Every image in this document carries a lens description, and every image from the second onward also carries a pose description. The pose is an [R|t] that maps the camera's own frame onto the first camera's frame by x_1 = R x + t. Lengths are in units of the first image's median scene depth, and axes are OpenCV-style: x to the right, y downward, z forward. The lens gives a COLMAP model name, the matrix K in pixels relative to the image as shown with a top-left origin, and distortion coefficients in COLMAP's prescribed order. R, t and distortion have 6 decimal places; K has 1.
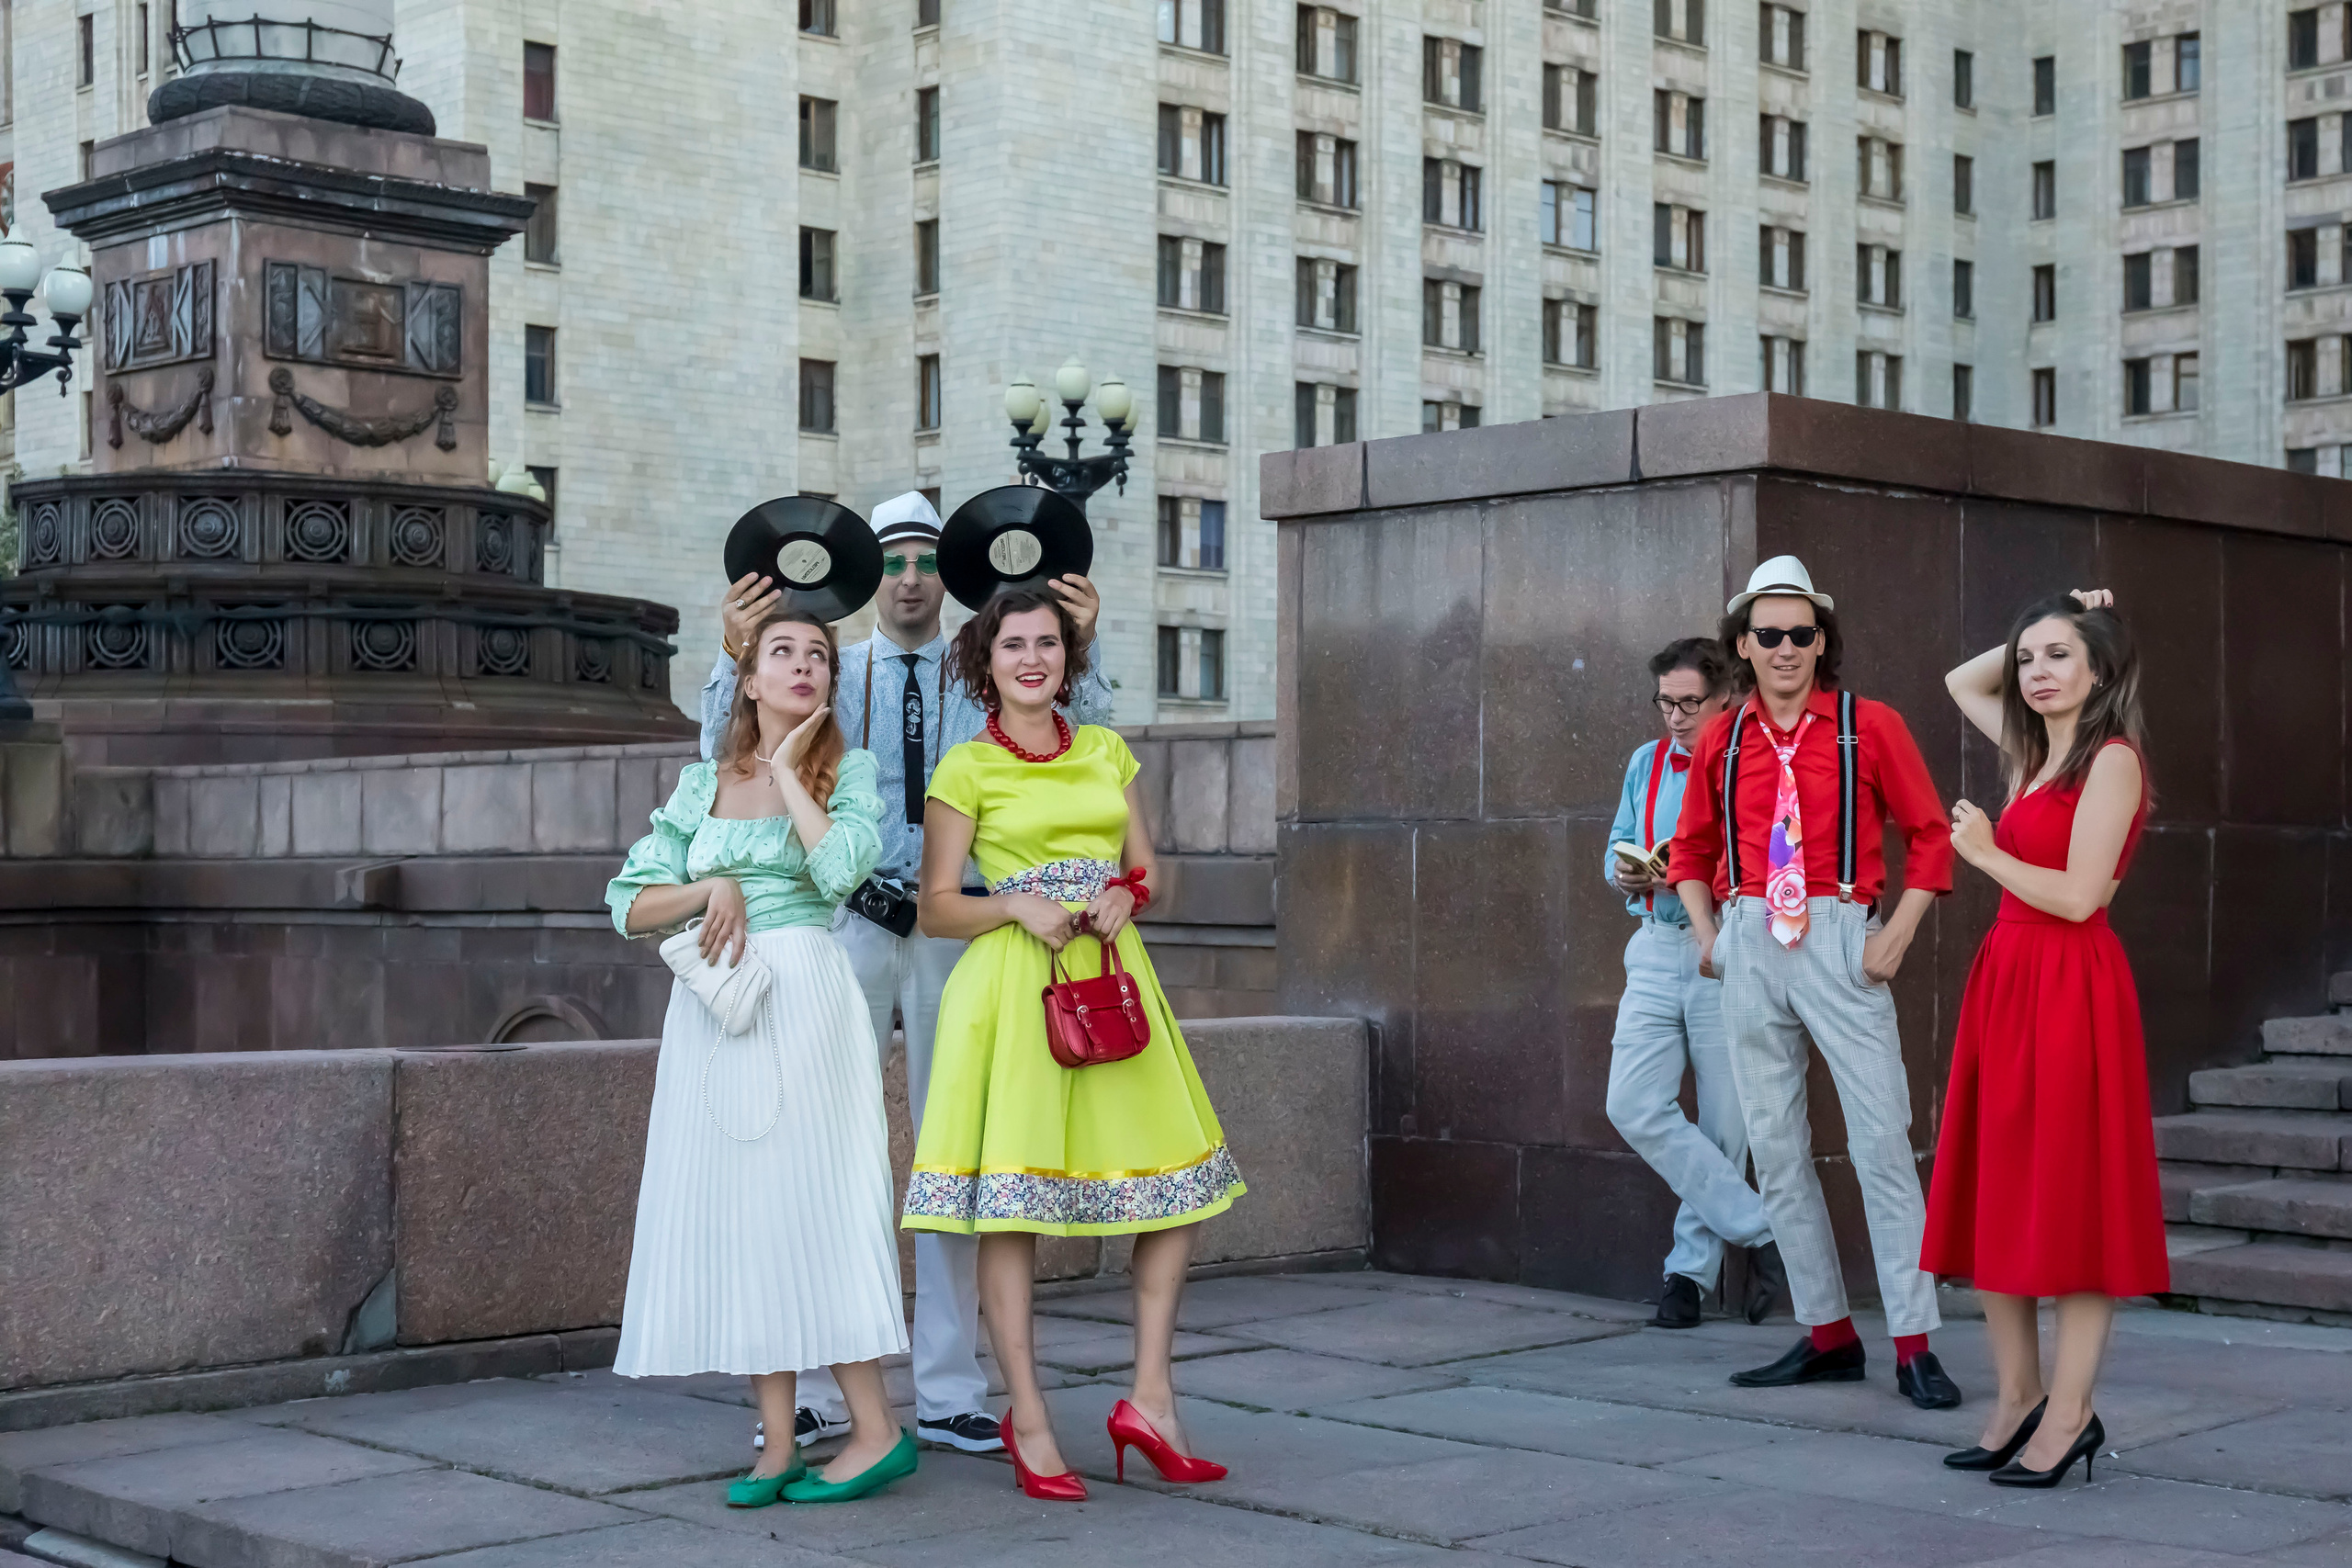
lens RADIAL K [[3543.8, 0, 1319.9], [0, 3543.8, 874.5], [0, 0, 1]] dist [0.044330, 0.096853]
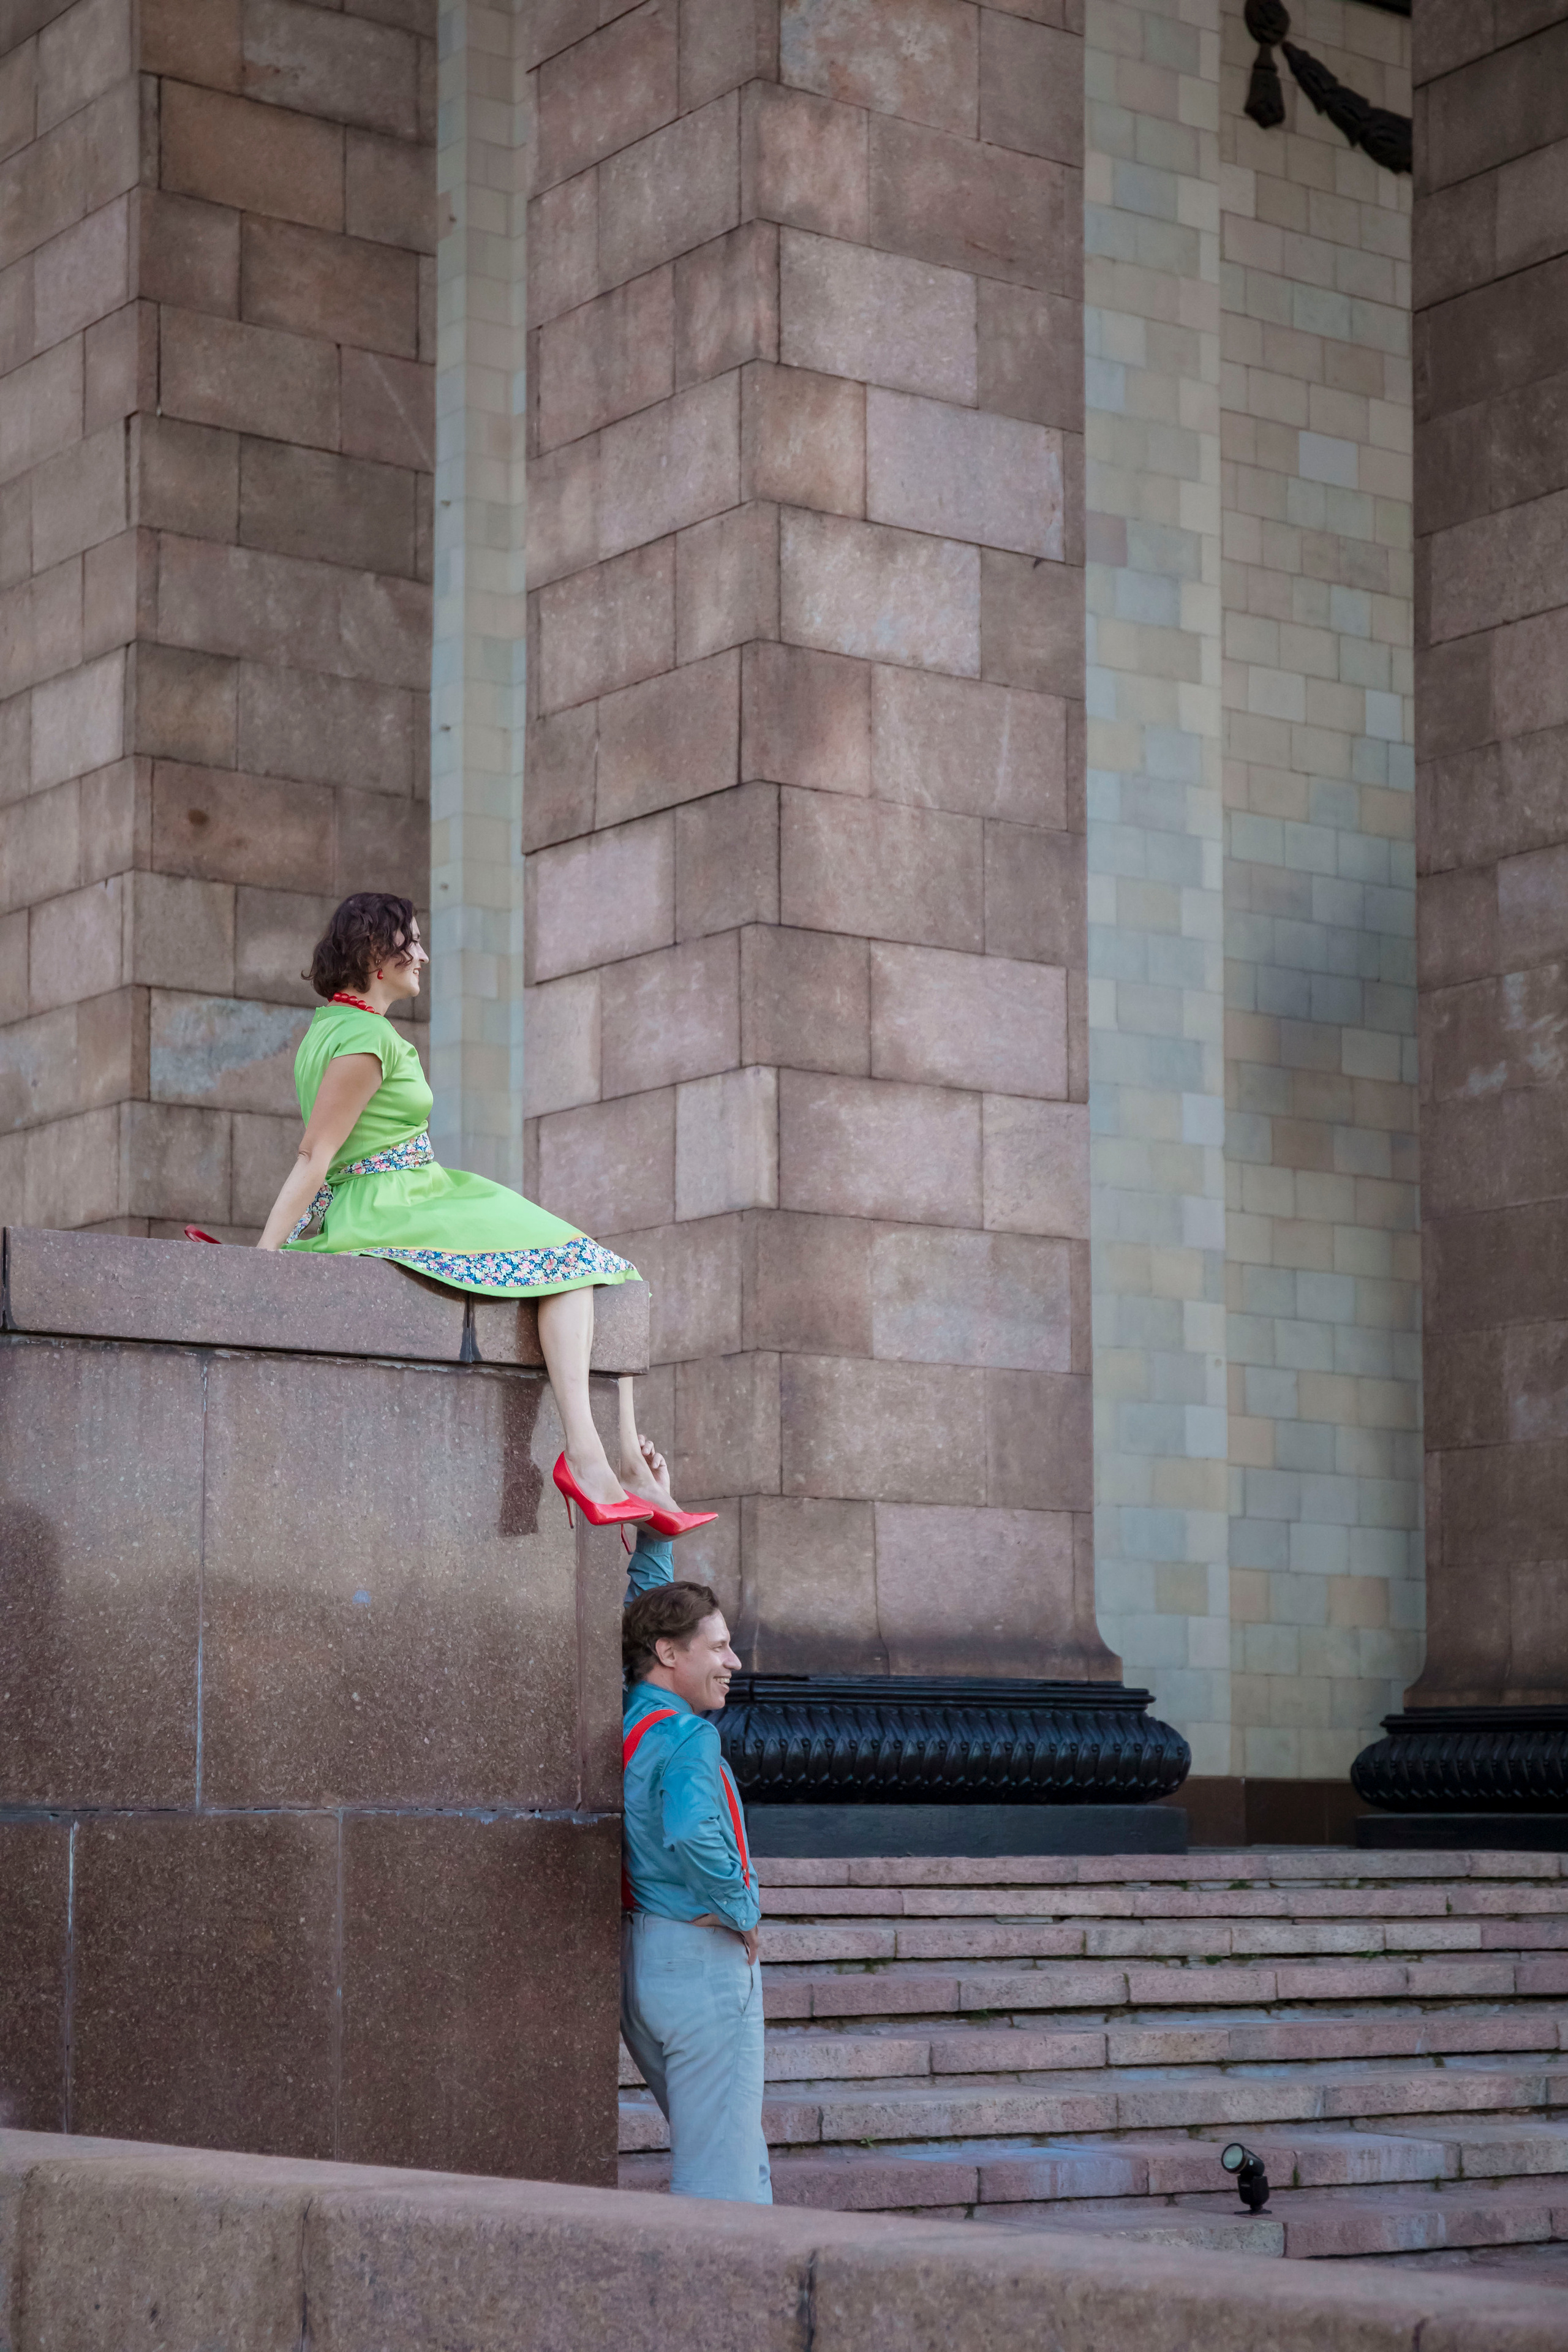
lens RADIAL K [[4554.5, 0, 843.2], [0, 4554.5, 1474.2], [0, 0, 1]] dist [0.110760, 0.201642]
pose [[0.130214, 0.079269, 0.988312, -0.217630], [0.003061, 0.996762, -0.080351, -0.002422], [-0.991481, 0.013488, 0.129549, 0.203557]]
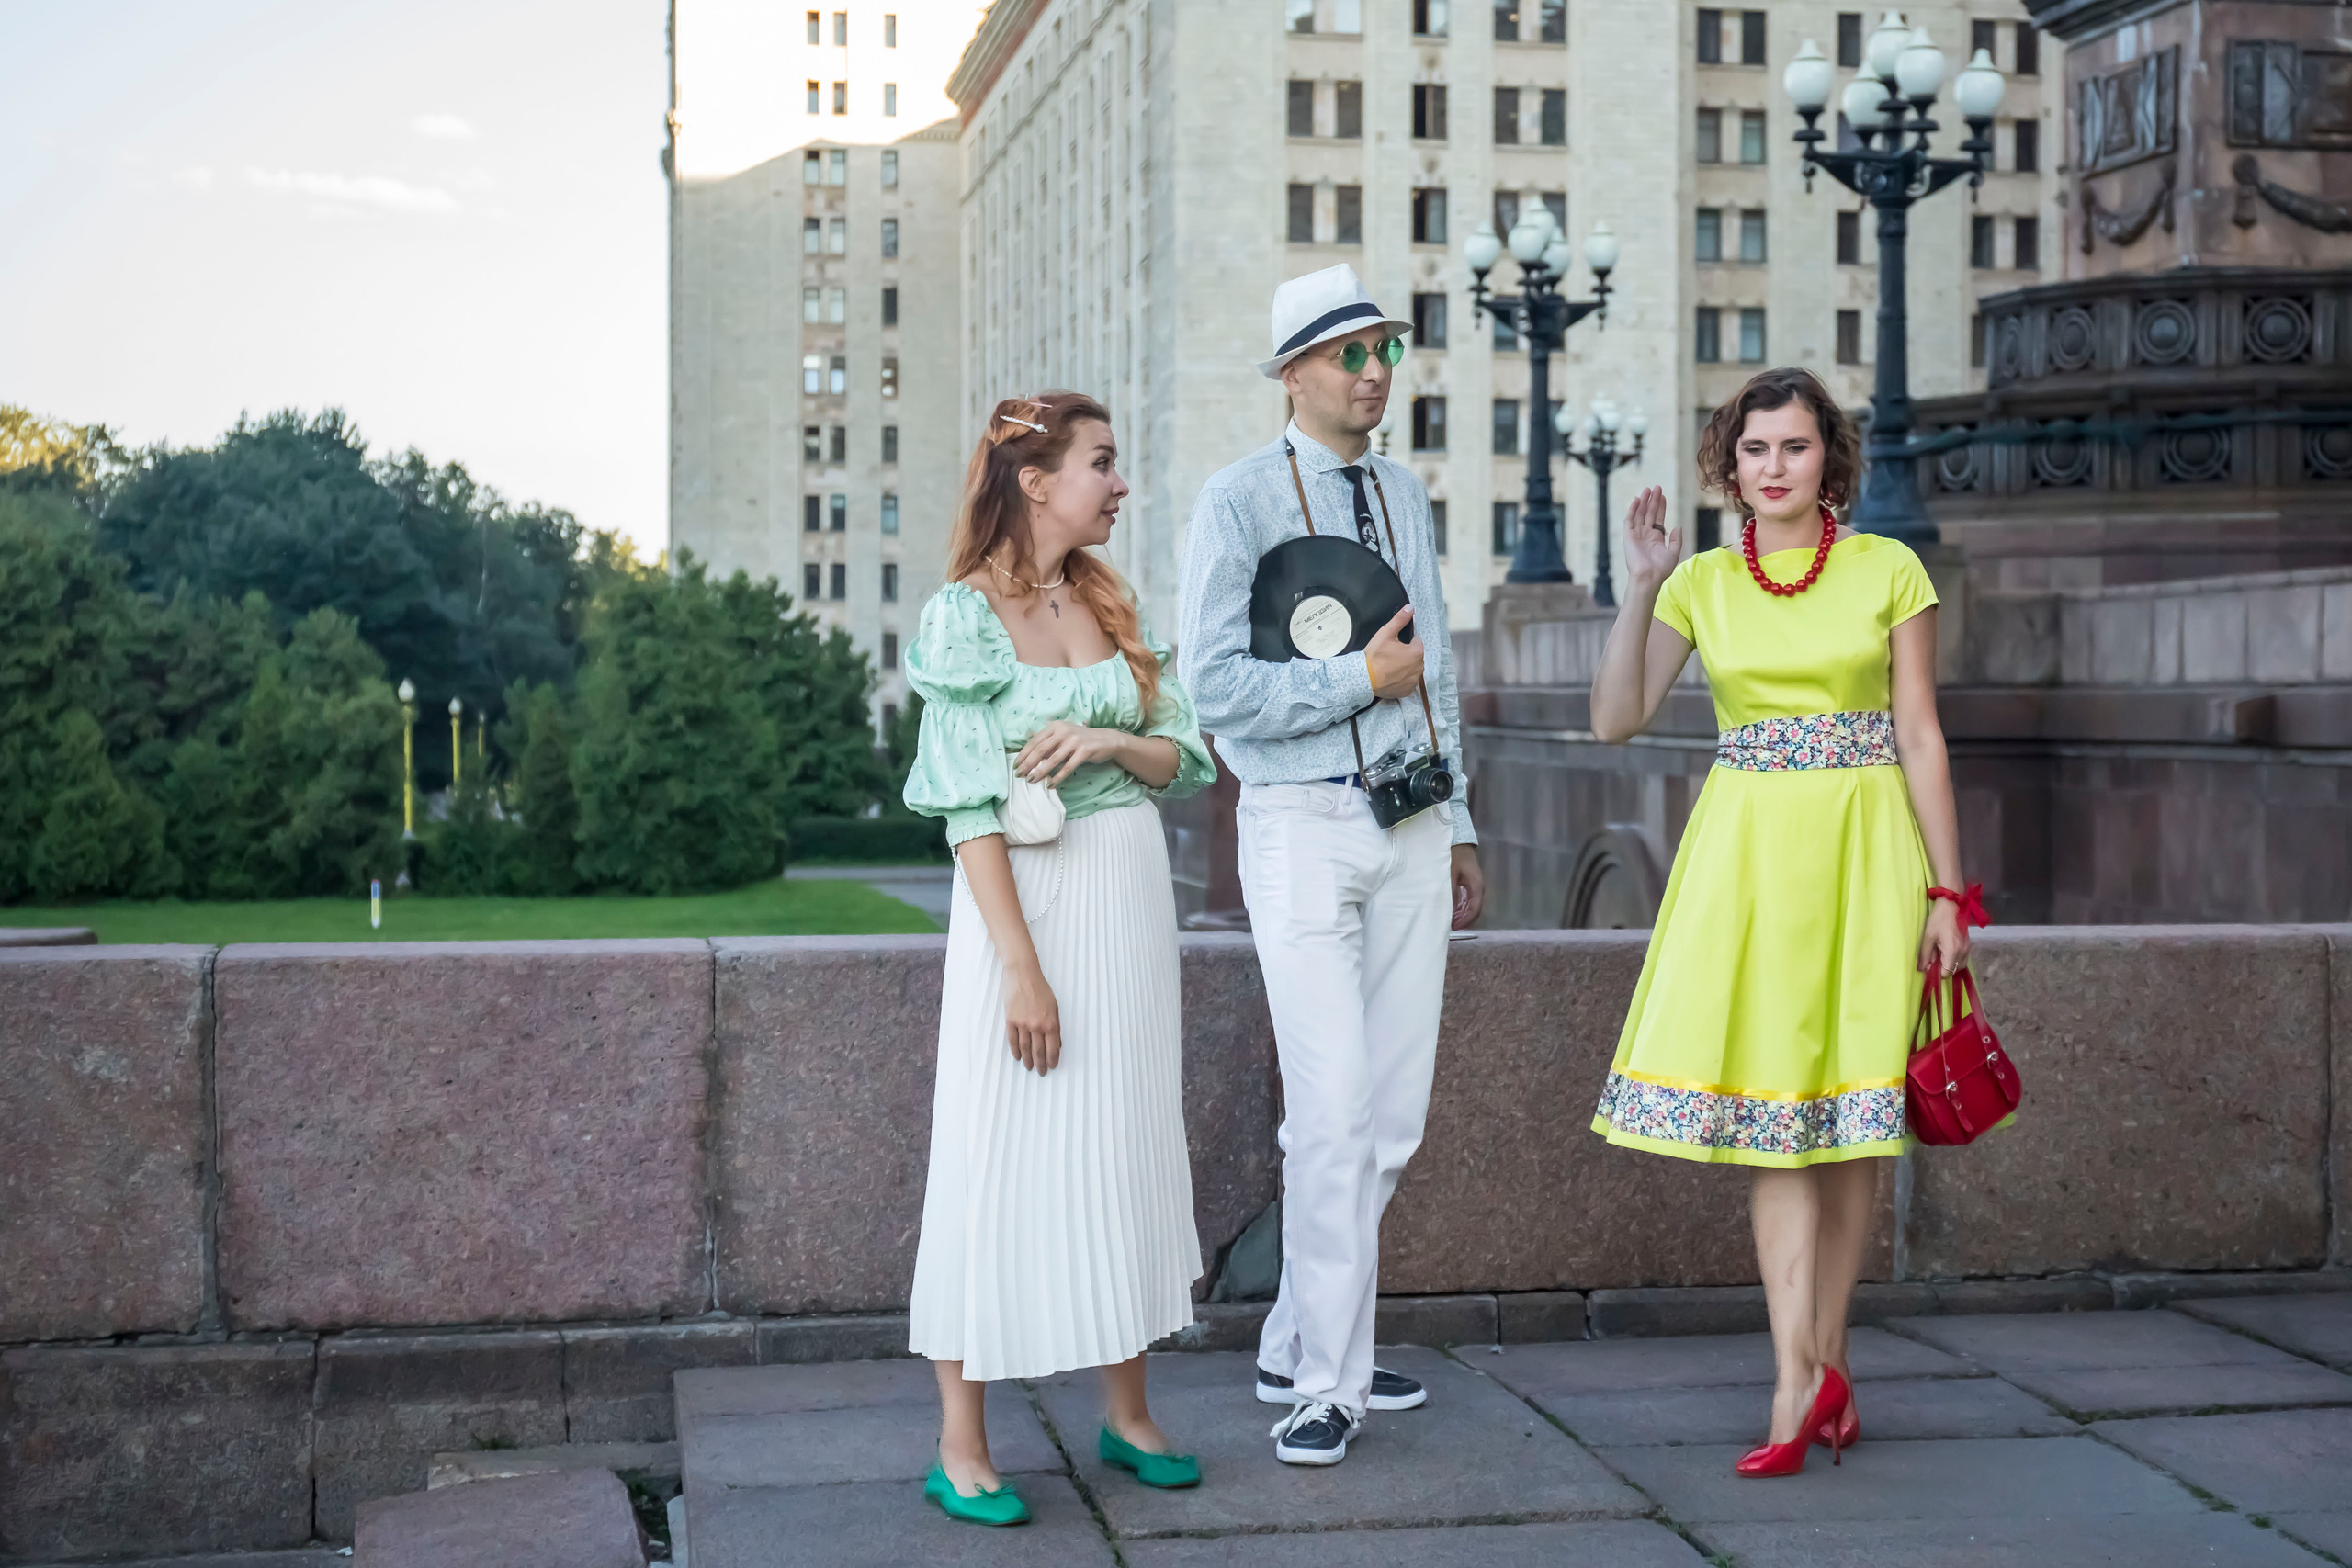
lens RADIAL K [[3755.1, 0, 1391.1], [0, 3755.1, 685.7], [0, 0, 1]] dist [0.042771, -0.081745]
pose [[0.841420, -0.000793, -0.540382, 0.050558], [-0.001022, 0.999995, -0.003059, -0.001372], [0.540381, 0.003126, 0.841414, 0.060849]]
